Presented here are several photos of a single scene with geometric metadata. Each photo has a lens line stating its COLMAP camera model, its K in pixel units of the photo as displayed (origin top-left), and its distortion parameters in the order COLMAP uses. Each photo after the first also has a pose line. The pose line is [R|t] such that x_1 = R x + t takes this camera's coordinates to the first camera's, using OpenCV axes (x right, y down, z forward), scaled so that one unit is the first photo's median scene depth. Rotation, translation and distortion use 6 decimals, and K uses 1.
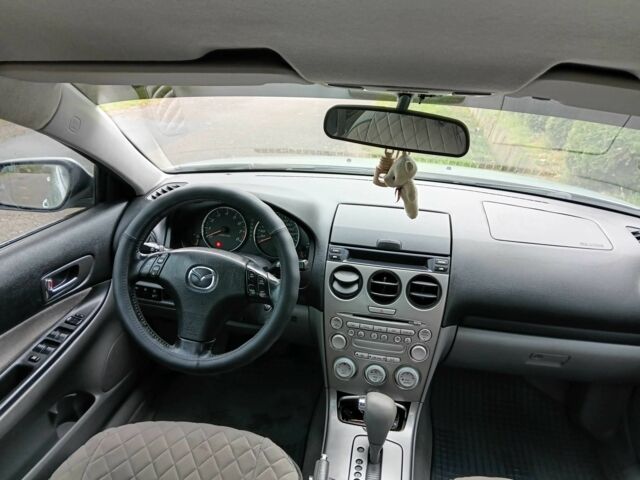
lens RADIAL K [[495.3, 0, 320.0], [0, 495.3, 240.0], [0, 0, 1]] dist [0.042766, -0.089701]
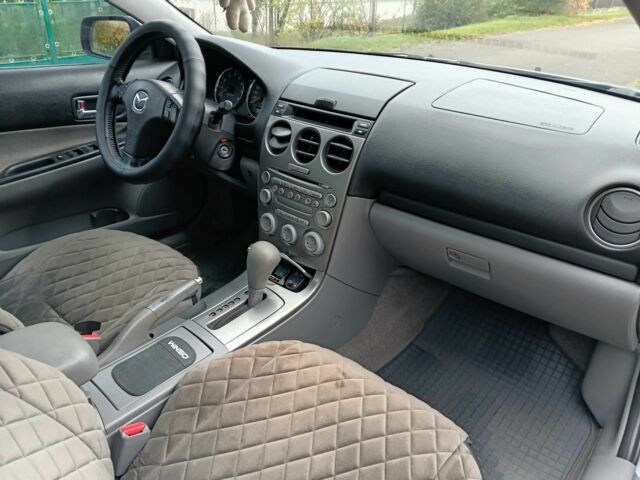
lens RADIAL K [[495.3, 0, 320.0], [0, 495.3, 240.0], [0, 0, 1]] dist [0.042766, -0.089701]
pose [[0.844059, 0.218734, -0.489612, 0.656659], [-0.181489, 0.975670, 0.123005, 0.149977], [0.504605, -0.014964, 0.863221, 0.178141]]
